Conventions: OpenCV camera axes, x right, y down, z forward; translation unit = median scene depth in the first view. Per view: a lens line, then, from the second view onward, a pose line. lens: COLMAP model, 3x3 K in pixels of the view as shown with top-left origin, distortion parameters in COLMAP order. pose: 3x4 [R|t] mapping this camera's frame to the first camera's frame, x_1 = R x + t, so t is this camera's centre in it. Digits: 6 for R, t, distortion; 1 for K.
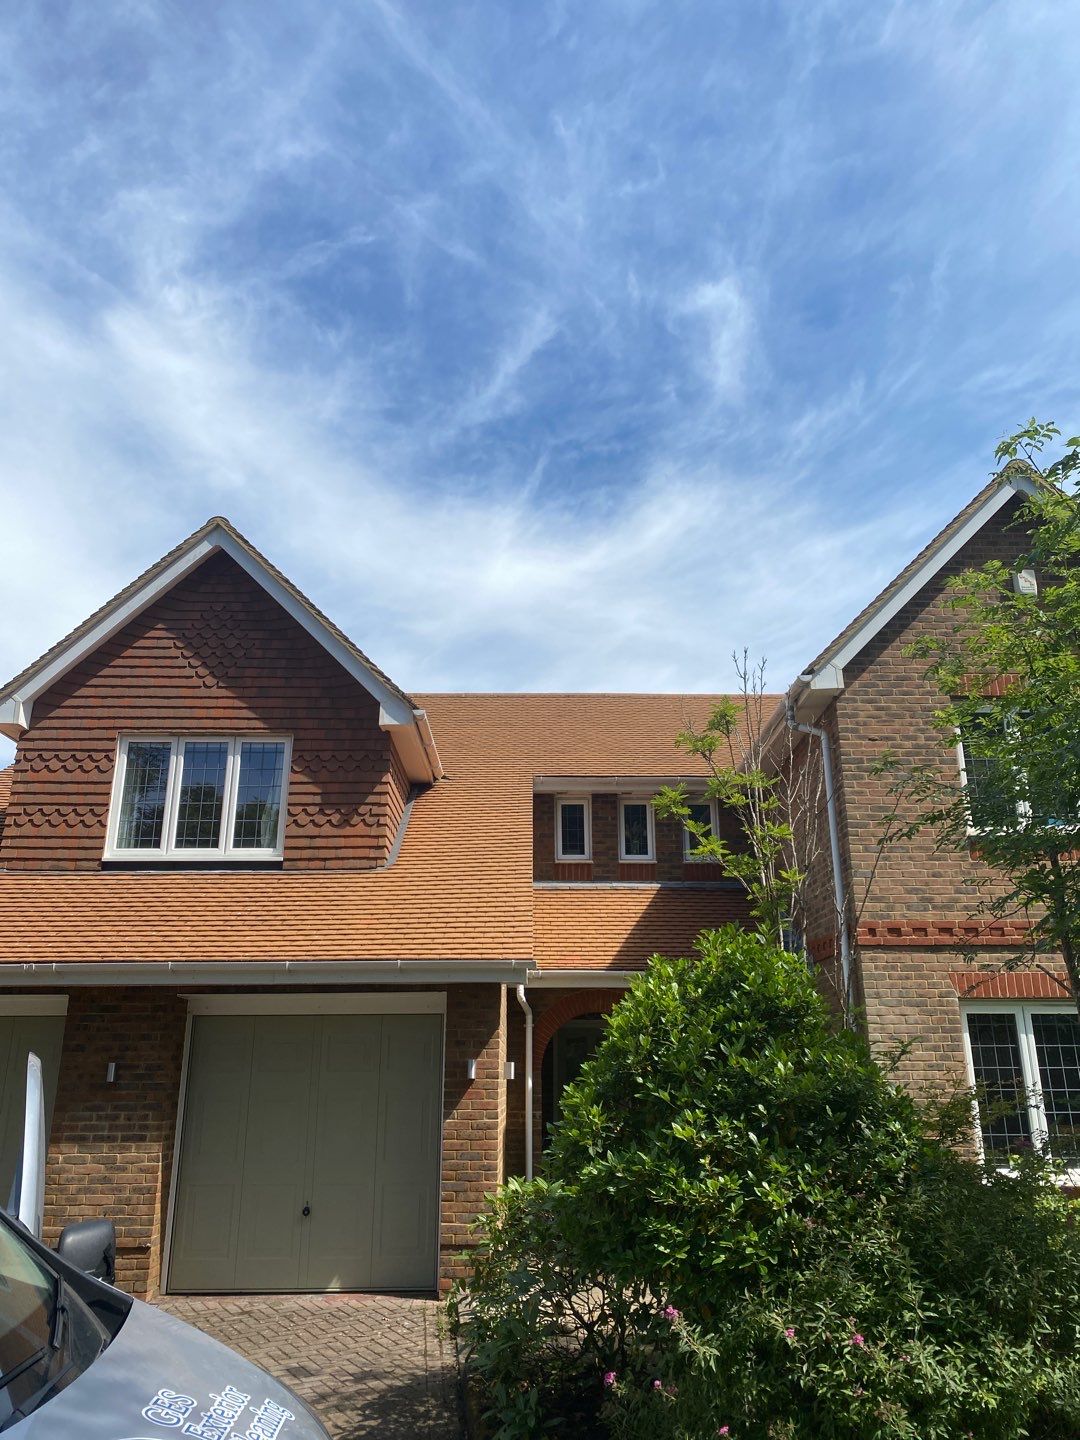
lens RADIAL K [[1085.9, 0, 551.7], [0, 1085.9, 720.8], [0, 0, 1]] dist [0.088765, -0.124849]
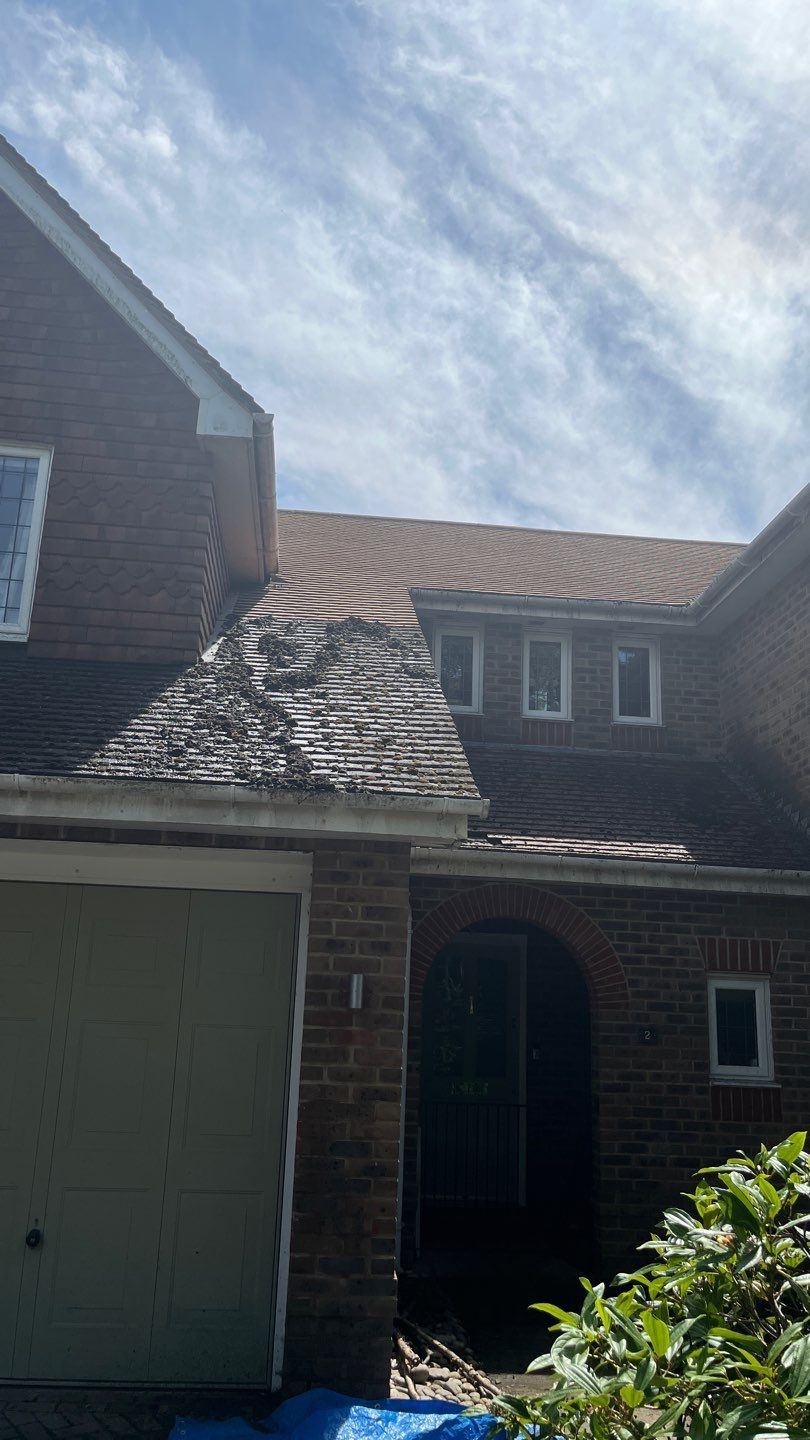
lens RADIAL K [[1094.2, 0, 397.2], [0, 1094.2, 738.2], [0, 0, 1]] dist [-0.000540, -0.001790]
pose [[0.996566, 0.058758, 0.058338, -0.072360], [-0.062863, 0.995478, 0.071219, 0.121249], [-0.053890, -0.074641, 0.995753, 0.372340]]
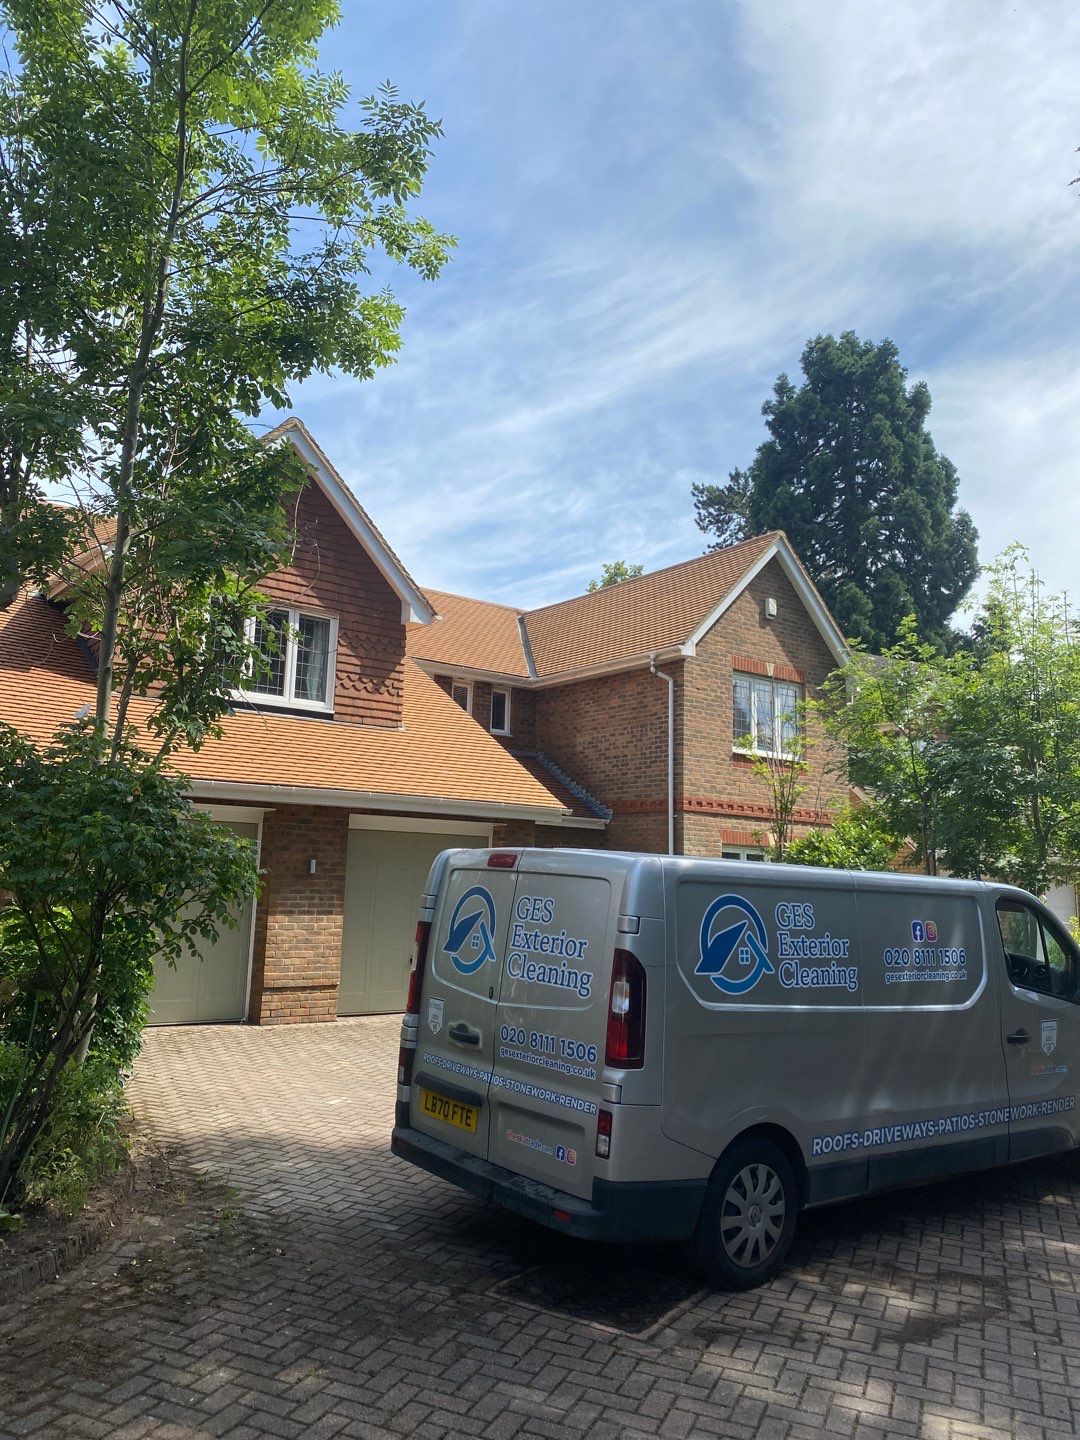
lens RADIAL K [[1057.5, 0, 544.0], [0, 1057.5, 717.8], [0, 0, 1]] dist [0.136013, -0.189104]
pose [[0.802366, 0.119150, 0.584818, -0.764694], [-0.213601, 0.972294, 0.094965, -0.039808], [-0.557300, -0.201115, 0.805586, -0.156523]]
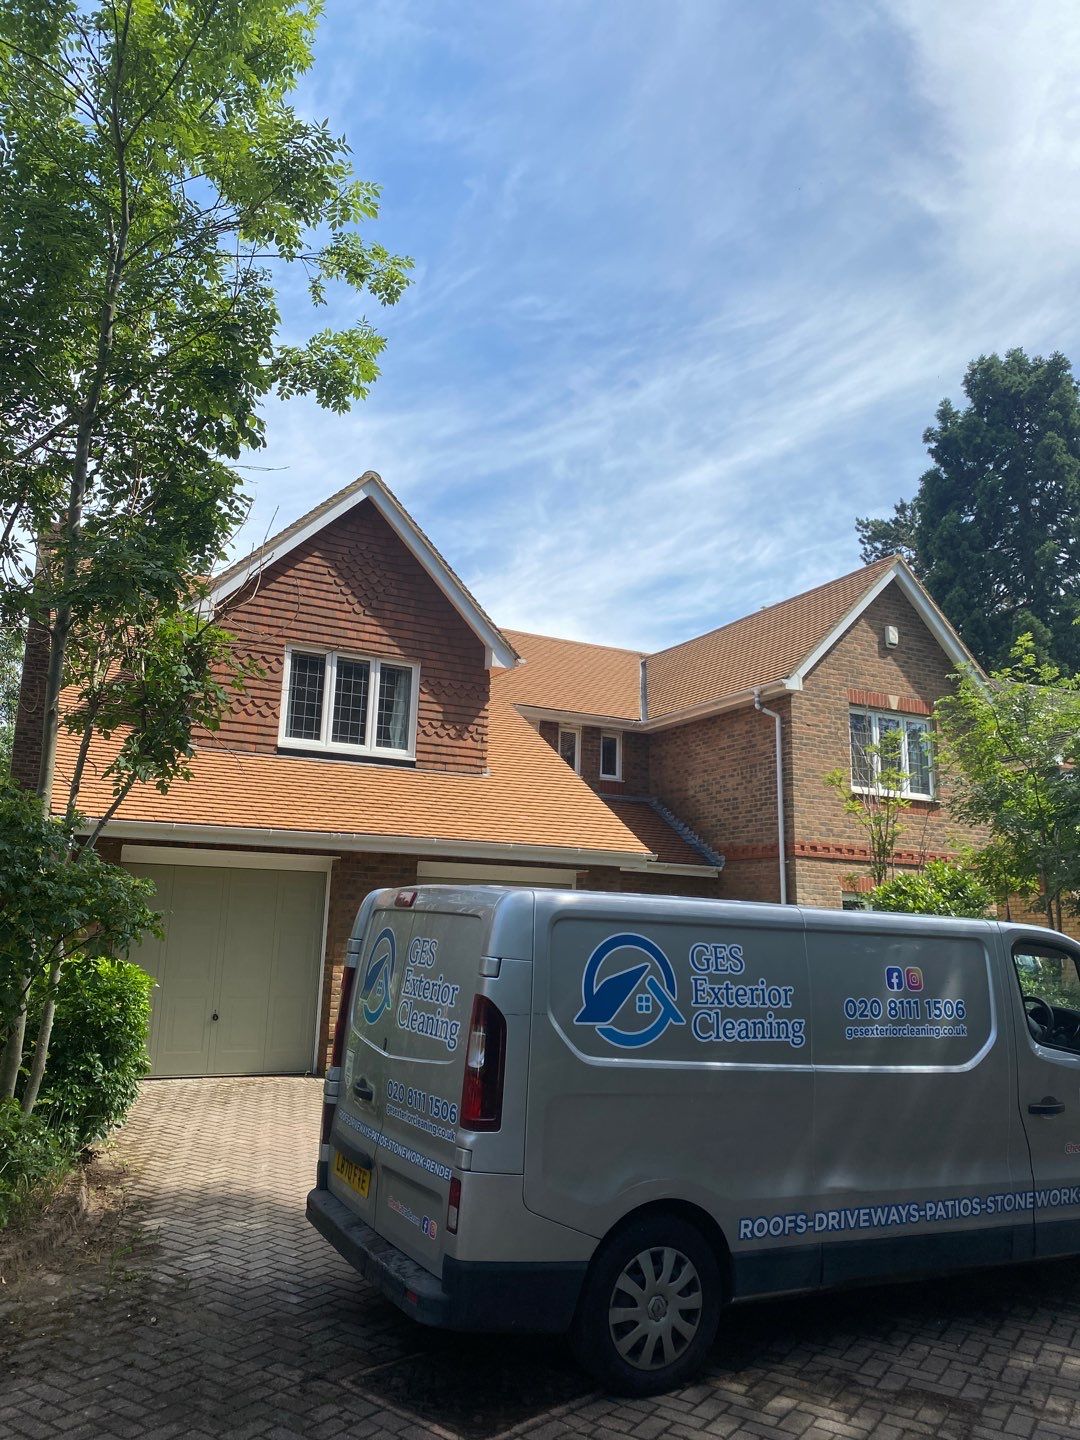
lens RADIAL K [[1060.8, 0, 551.9], [0, 1060.8, 717.7], [0, 0, 1]] dist [0.094911, -0.104352]
pose [[0.892770, 0.117378, 0.434954, -0.638953], [-0.167202, 0.982836, 0.077961, -0.046632], [-0.418337, -0.142326, 0.897072, -0.185909]]
